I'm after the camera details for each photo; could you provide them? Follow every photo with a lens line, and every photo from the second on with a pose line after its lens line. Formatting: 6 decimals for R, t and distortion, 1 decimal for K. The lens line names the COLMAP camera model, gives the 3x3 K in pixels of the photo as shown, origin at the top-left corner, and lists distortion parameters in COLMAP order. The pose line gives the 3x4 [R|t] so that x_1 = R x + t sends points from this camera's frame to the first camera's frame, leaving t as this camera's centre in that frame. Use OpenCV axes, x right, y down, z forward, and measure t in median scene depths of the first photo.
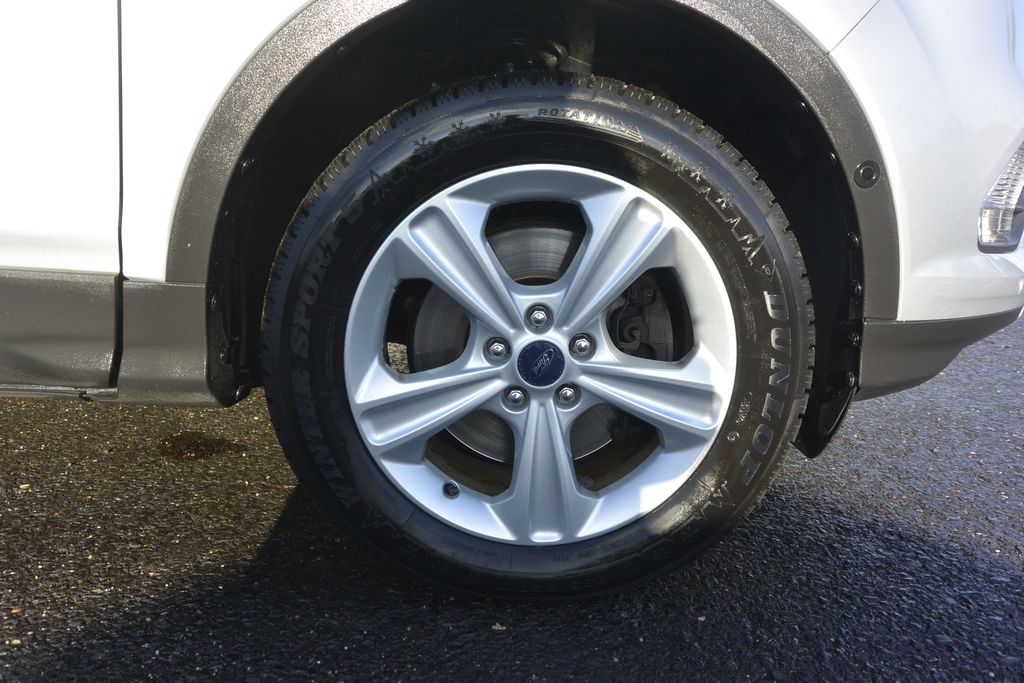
lens RADIAL K [[778.4, 0, 511.7], [0, 778.4, 347.2], [0, 0, 1]] dist [0.014375, -0.010531]
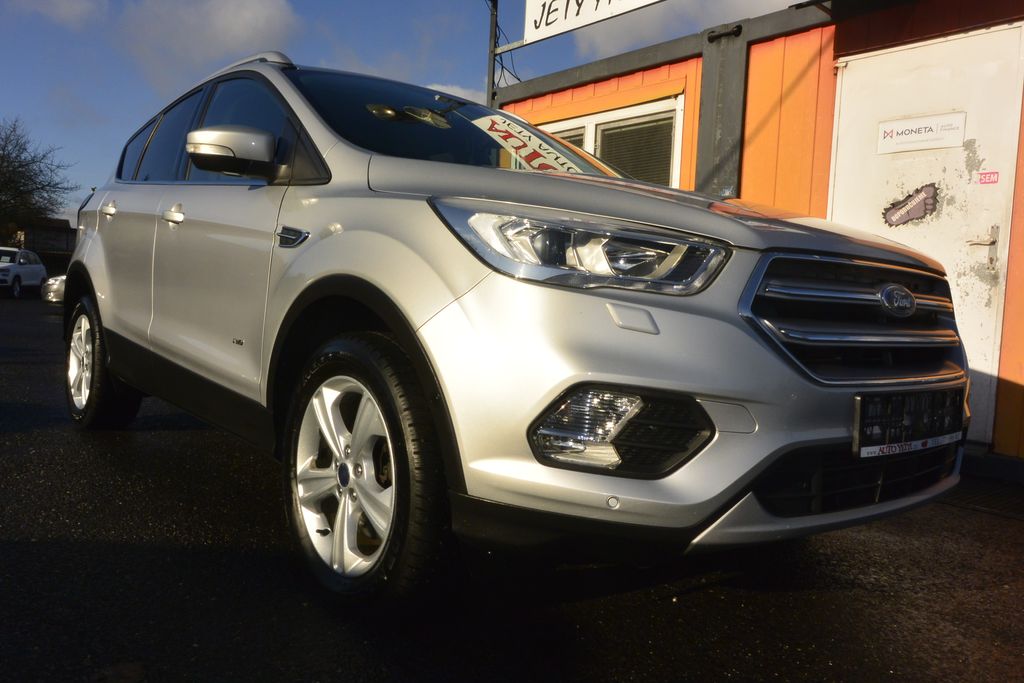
lens RADIAL K [[778.4, 0, 503.7], [0, 778.4, 337.8], [0, 0, 1]] dist [0.014375, -0.010531]
pose [[0.618247, 0.061056, -0.783609, 1.805221], [-0.225289, 0.968911, -0.102253, -0.202033], [0.753004, 0.239756, 0.612782, 0.009119]]
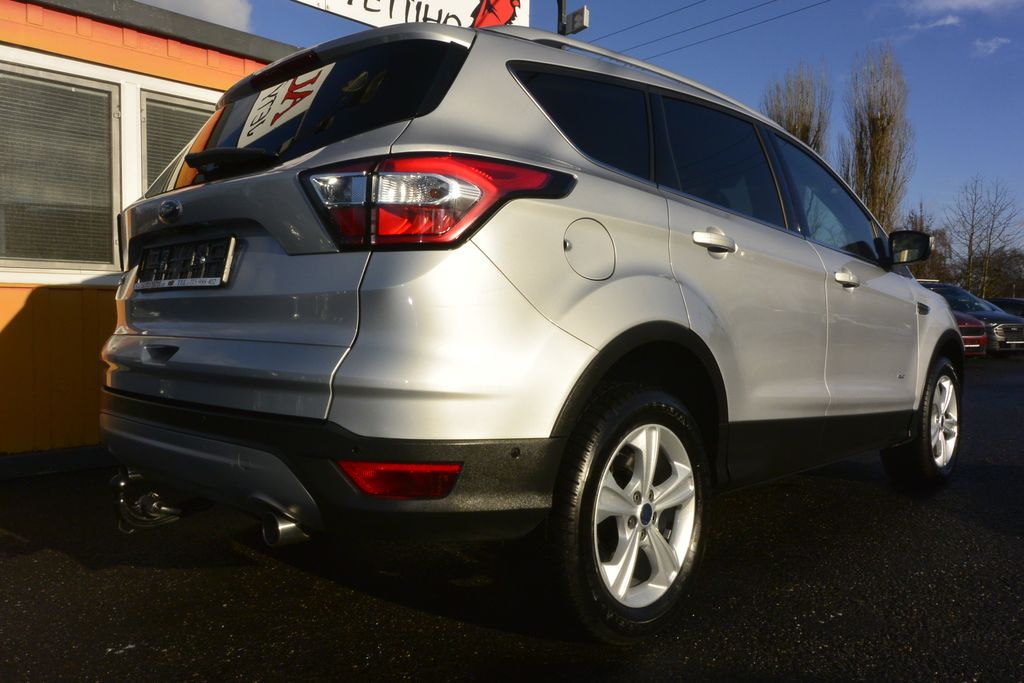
lens RADIAL K [[778.4, 0, 502.7], [0, 778.4, 339.3], [0, 0, 1]] dist [0.014375, -0.010531]
pose [[0.714602, -0.028836, 0.698937, -4.602723], [0.163268, 0.978430, -0.126560, -0.269580], [-0.680212, 0.204554, 0.703896, -0.447363]]
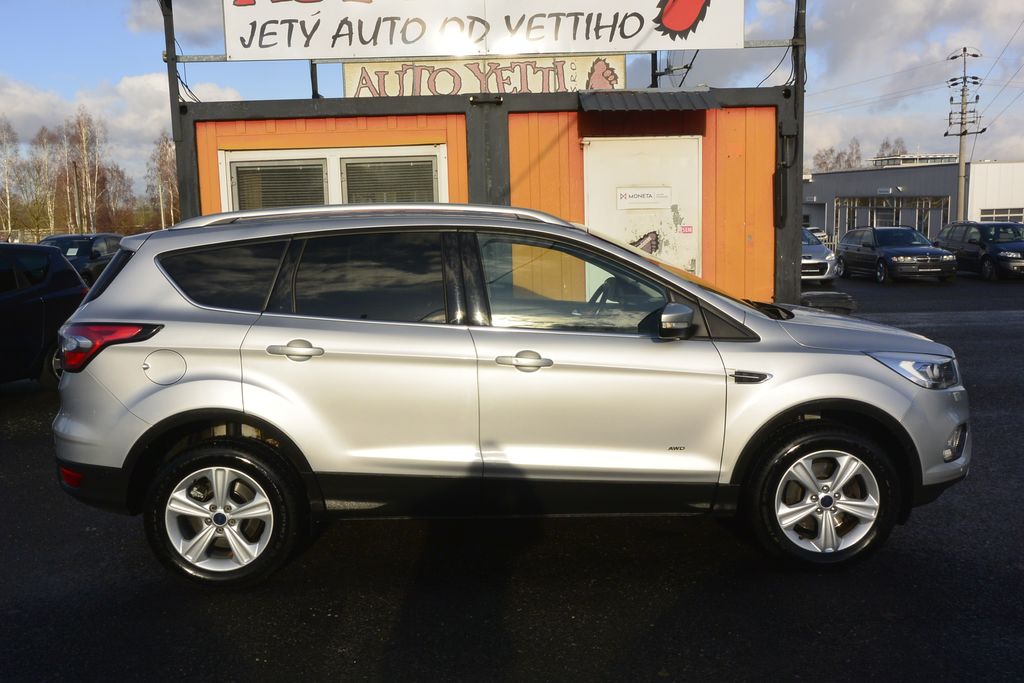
lens RADIAL K [[916.7, 0, 501.9], [0, 916.7, 322.7], [0, 0, 1]] dist [-0.003760, 0.001211]
pose [[0.999199, -0.037572, -0.013778, -1.404540], [0.035655, 0.992157, -0.119802, -0.353855], [0.018171, 0.119215, 0.992702, -3.431732]]
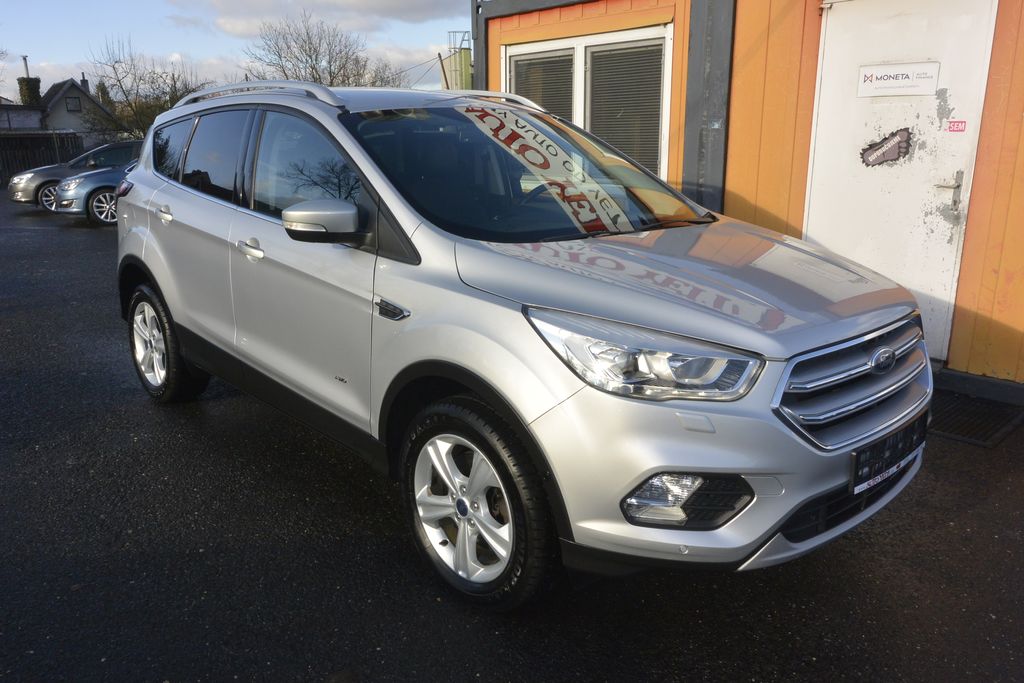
lens RADIAL K [[778.4, 0, 502.6], [0, 778.4, 335.0], [0, 0, 1]] dist [0.014375, -0.010531]
pose [[0.657130, 0.171879, -0.733919, 1.915901], [-0.163155, 0.983007, 0.084129, -0.776485], [0.735908, 0.064459, 0.674007, -0.679925]]
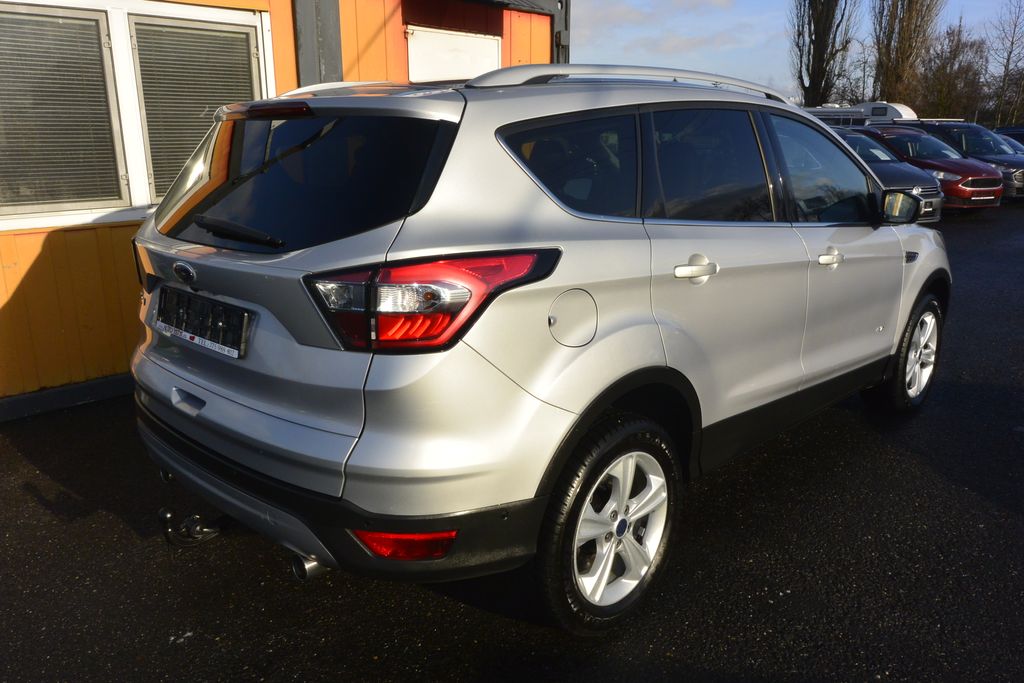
lens RADIAL K [[778.4, 0, 502.9], [0, 778.4, 340.2], [0, 0, 1]] dist [0.014375, -0.010531]
pose [[0.723175, -0.190398, 0.663902, -4.634816], [0.170540, 0.980713, 0.095490, -0.895025], [-0.669279, 0.044166, 0.741698, -0.717515]]
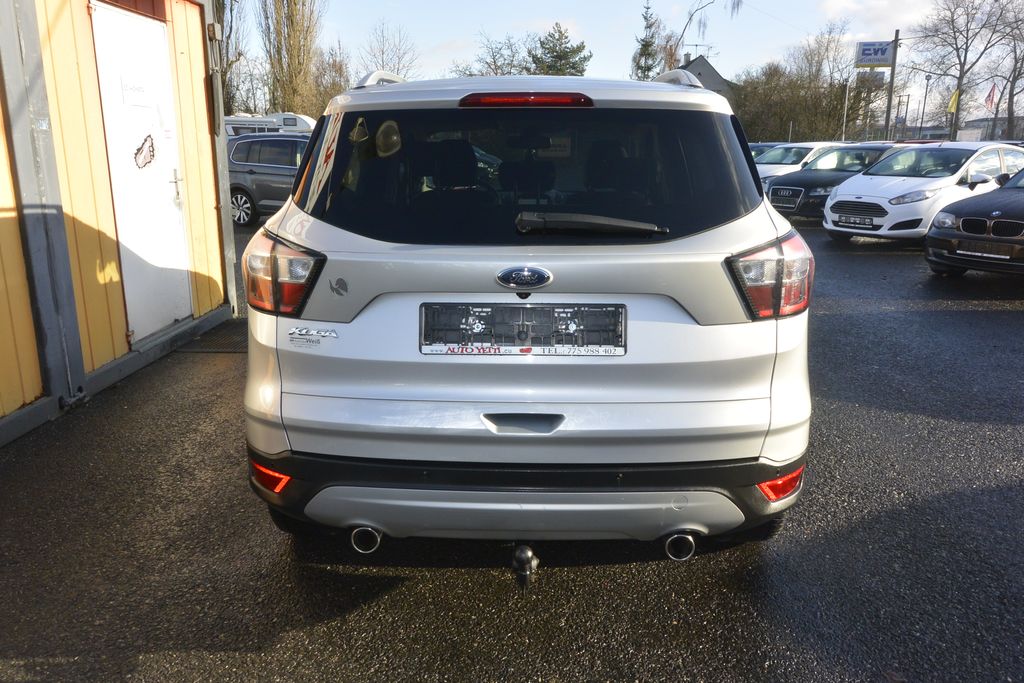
lens RADIAL K [[778.4, 0, 509.4], [0, 778.4, 335.7], [0, 0, 1]] dist [0.014375, -0.010531]
pose [[0.060738, -0.251621, 0.965918, -5.768507], [0.227164, 0.945795, 0.232095, -1.370754], [-0.971960, 0.205325, 0.114605, 1.429614]]
